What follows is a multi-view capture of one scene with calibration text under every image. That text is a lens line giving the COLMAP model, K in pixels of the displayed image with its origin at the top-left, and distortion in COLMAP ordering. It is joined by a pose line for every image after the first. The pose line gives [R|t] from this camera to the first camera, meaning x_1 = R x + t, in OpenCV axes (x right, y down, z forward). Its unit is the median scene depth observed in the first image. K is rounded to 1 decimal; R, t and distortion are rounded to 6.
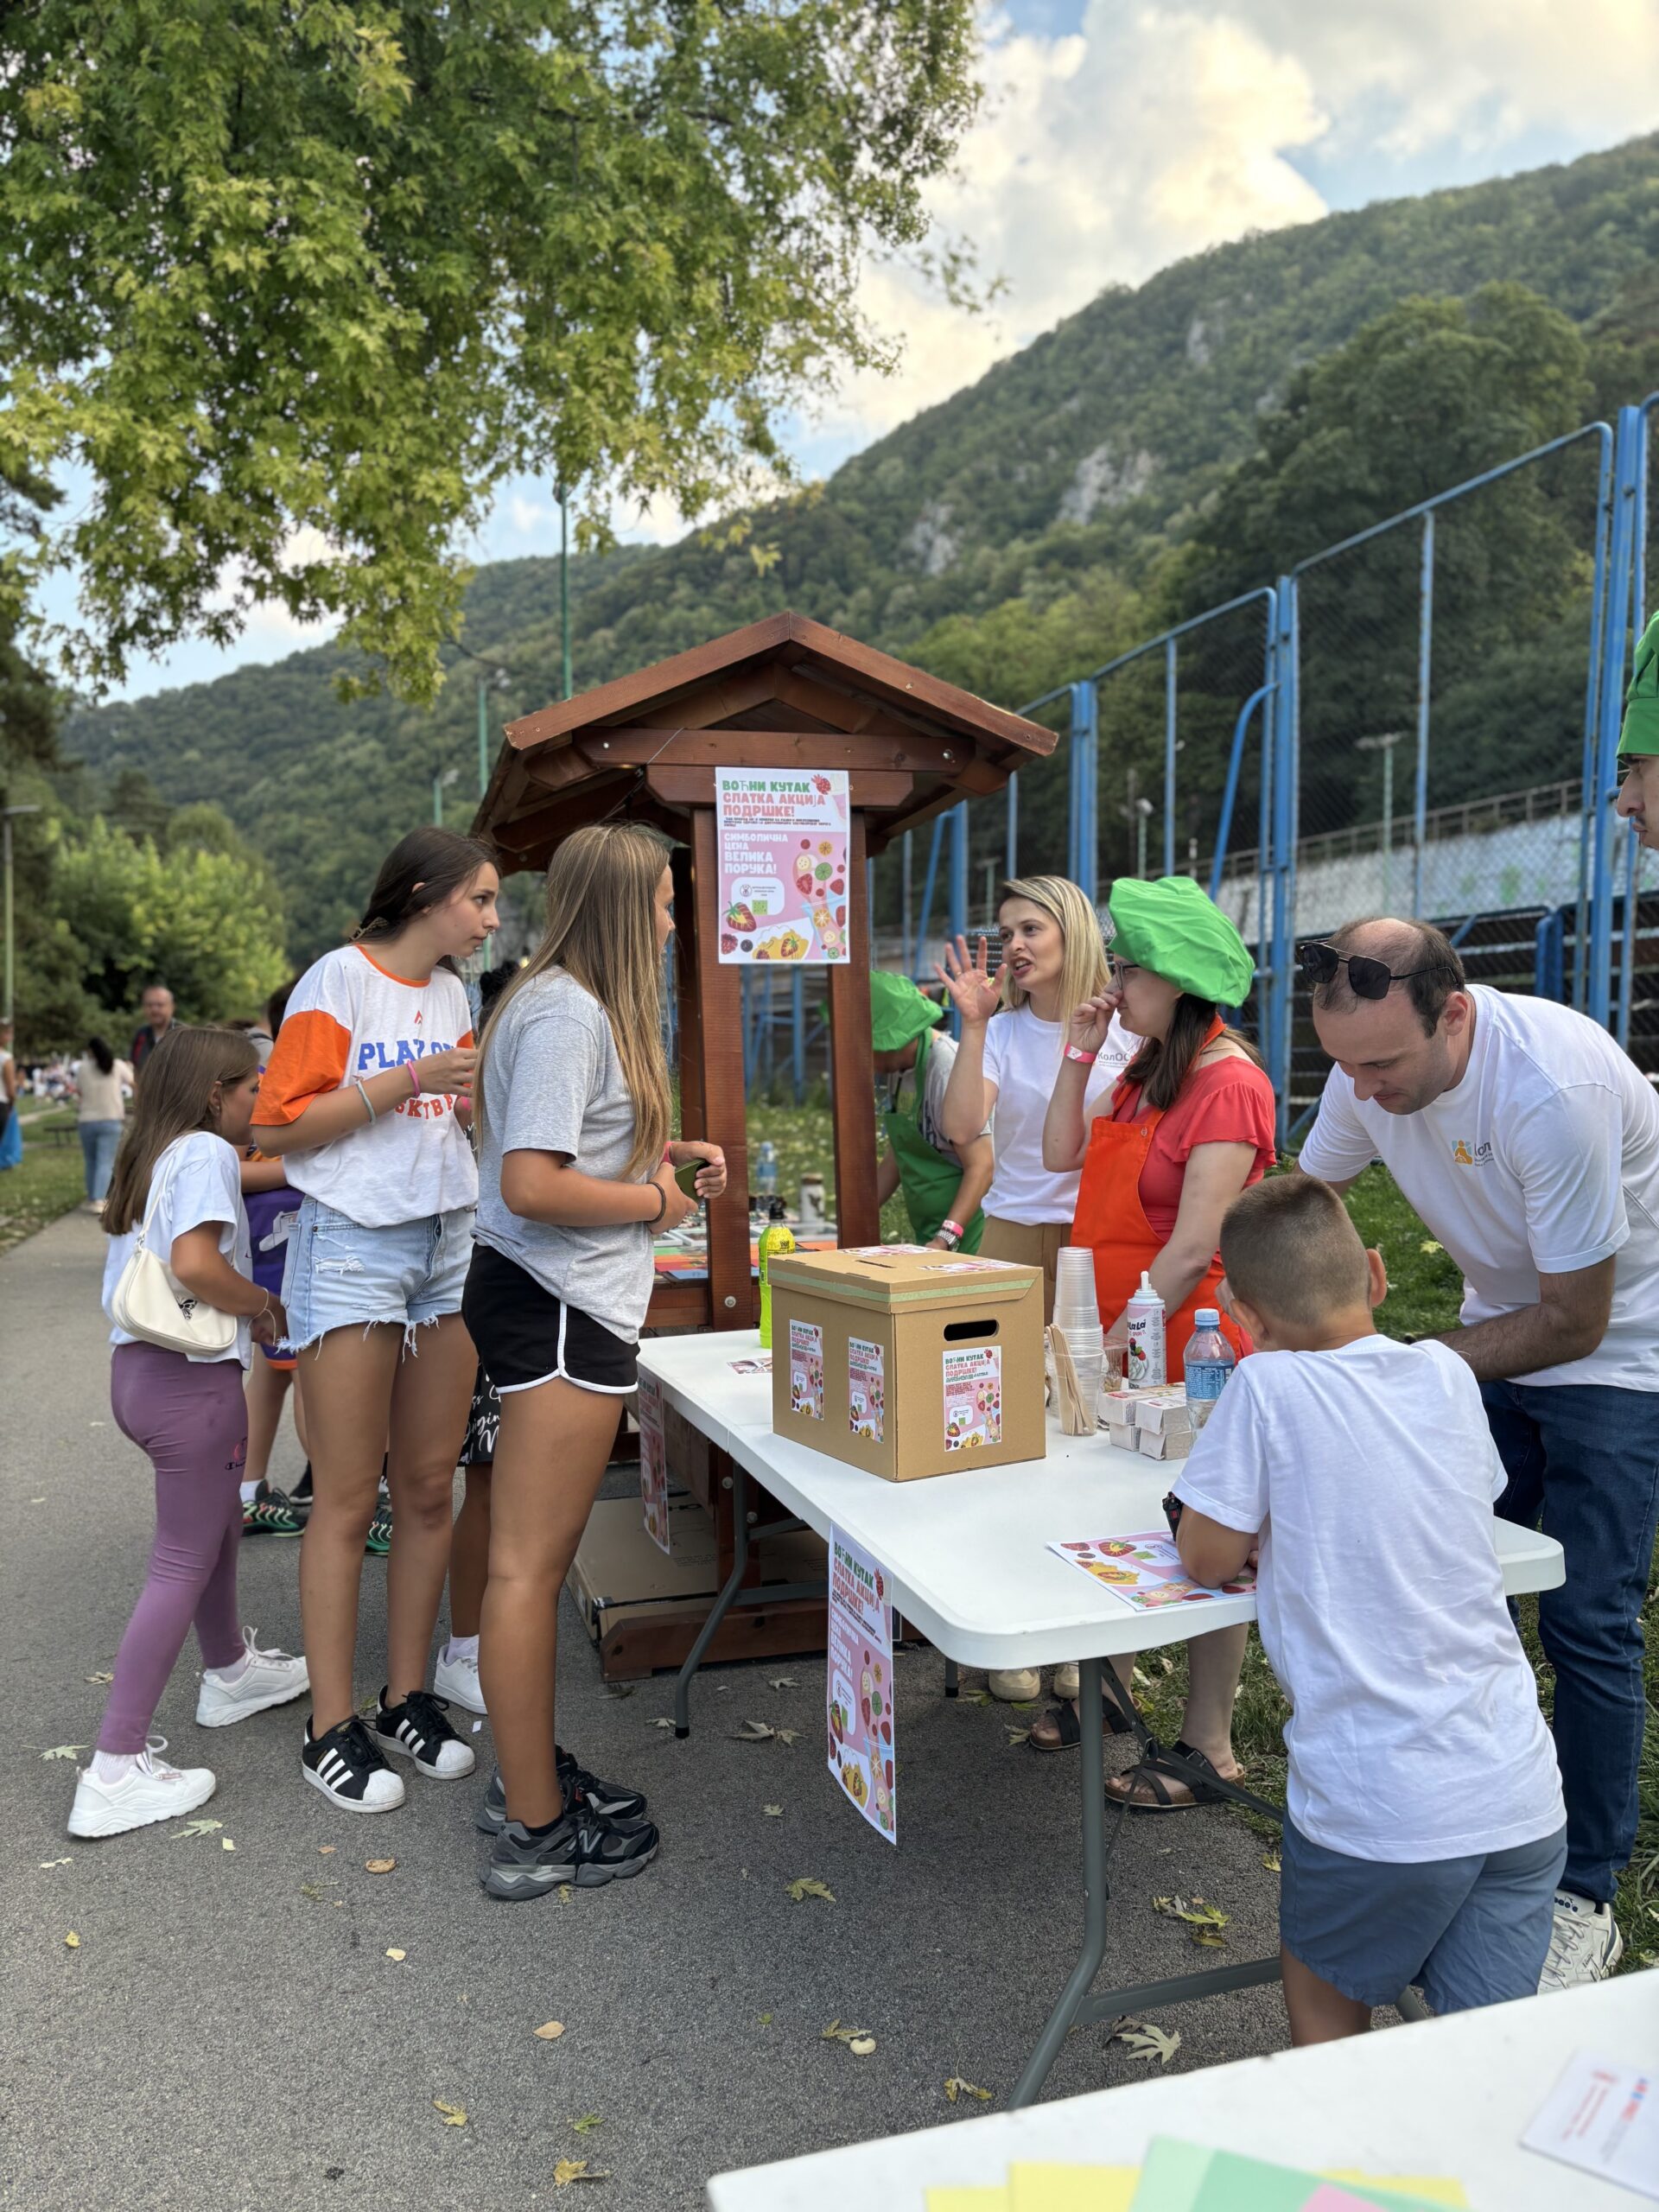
lens RADIAL K [[1663.5, 0, 827.2], [0, 1663.5, 1111.2], [0, 0, 1]] dist [0.052761, -0.051287]
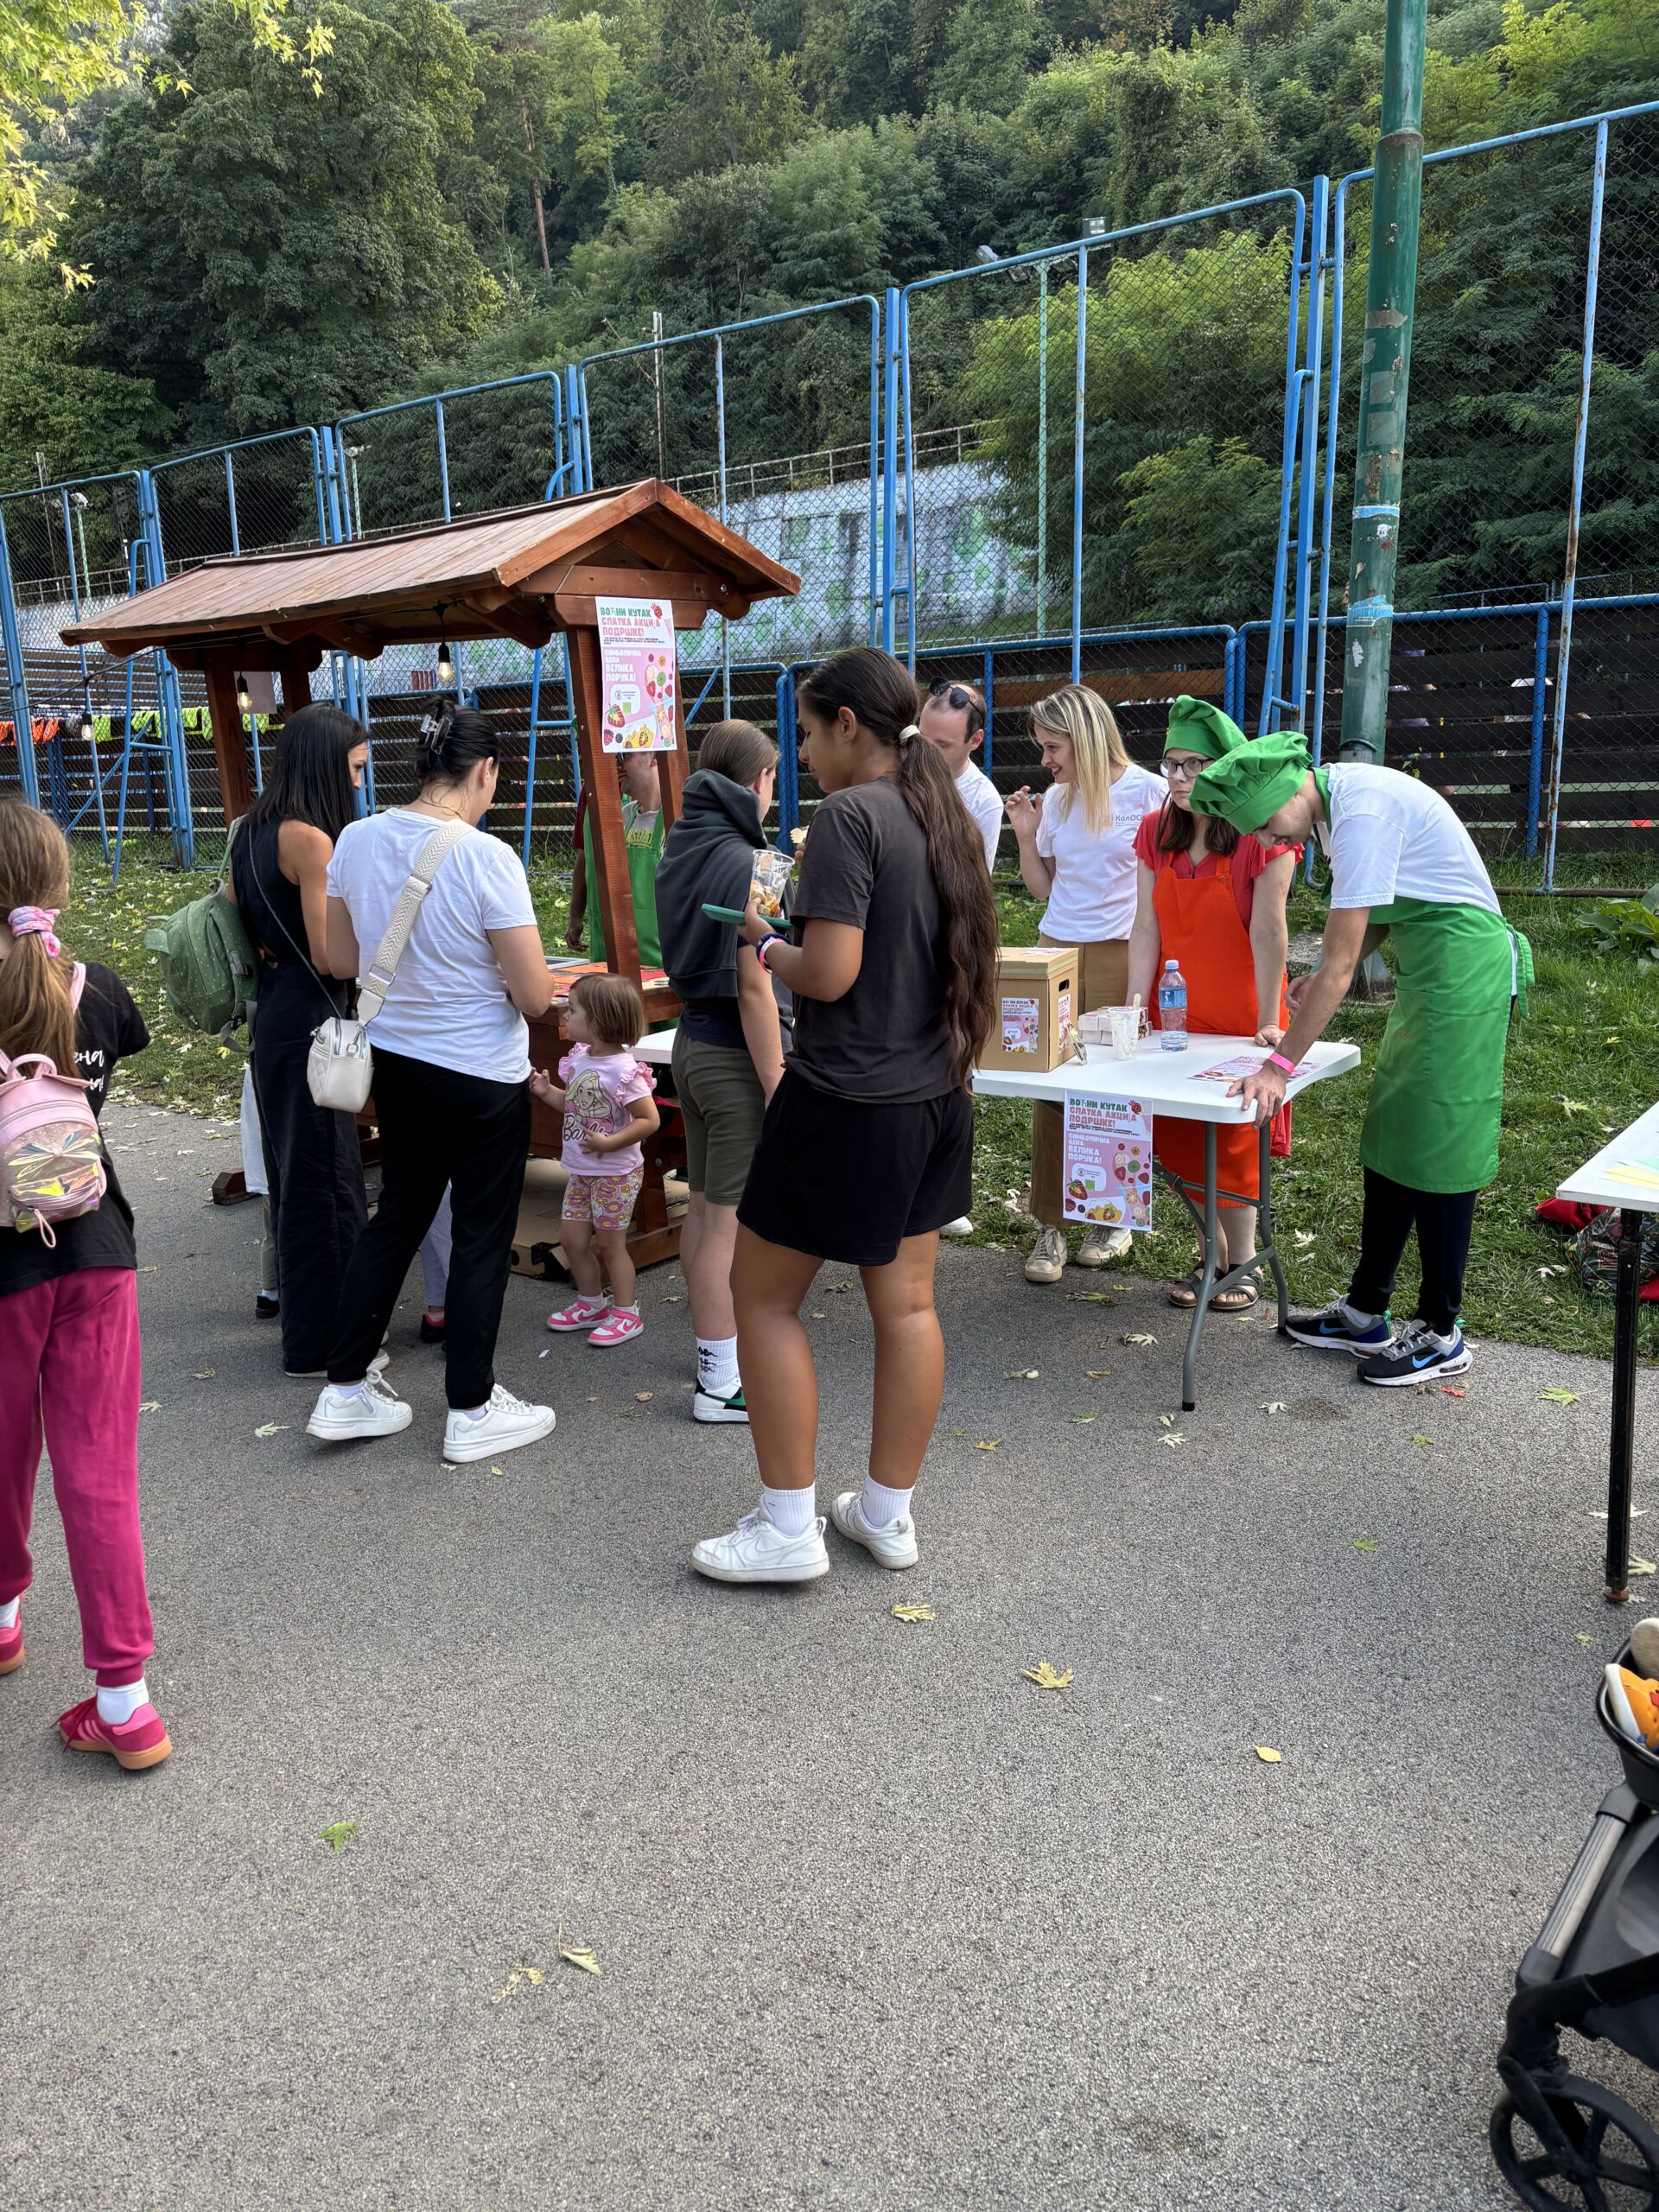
lens RADIAL K [[1663.5, 0, 823.7], [0, 1663.5, 1096.3], [0, 0, 1]] dist [0.052761, -0.051287]
pose [[0.814784, -0.138554, 0.562965, -0.347627], [0.047469, 0.983706, 0.173402, -0.021225], [-0.577817, -0.114562, 0.808086, -0.091659]]
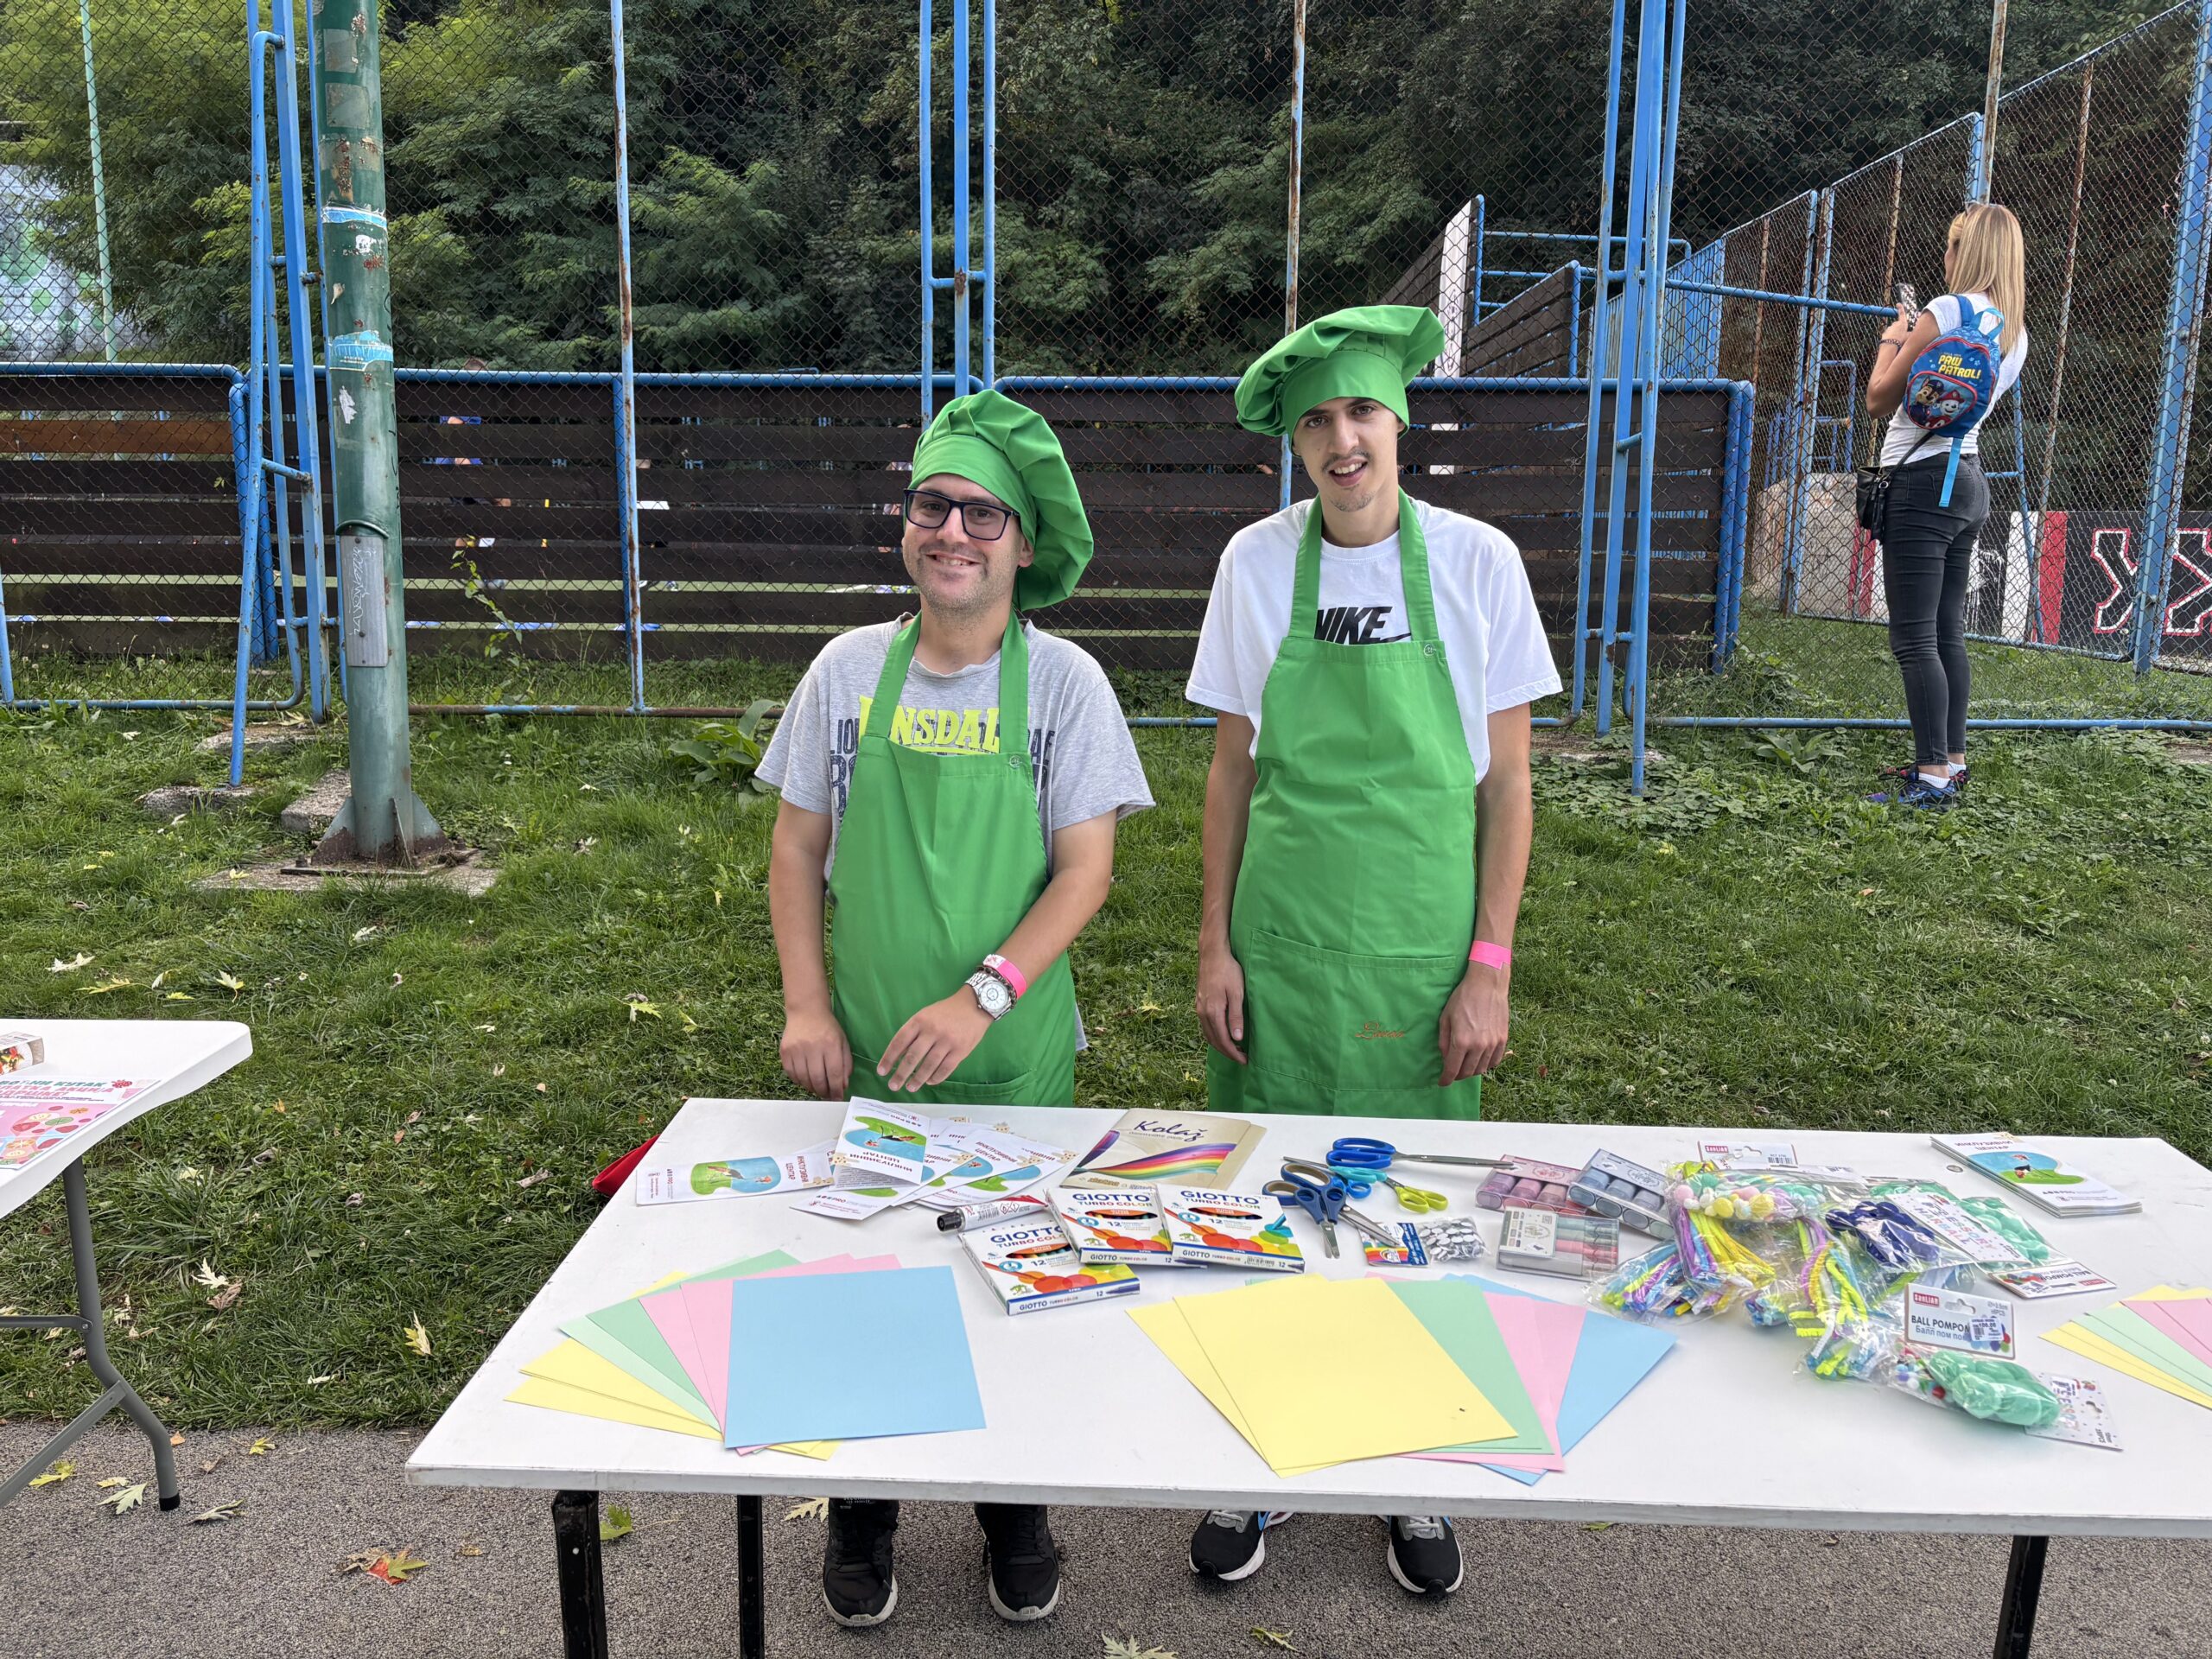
lens RADIAL K [[1663.5, 0, 1105.1], [0, 1663.5, 812.1], [0, 0, 1]] dist [0.052761, -0.051287]
pose [[0.321496, -0.157135, 0.933782, -0.141598], [0.021413, 0.987089, 0.158733, -0.025082], [-0.946669, -0.031037, 0.320710, -0.013882]]
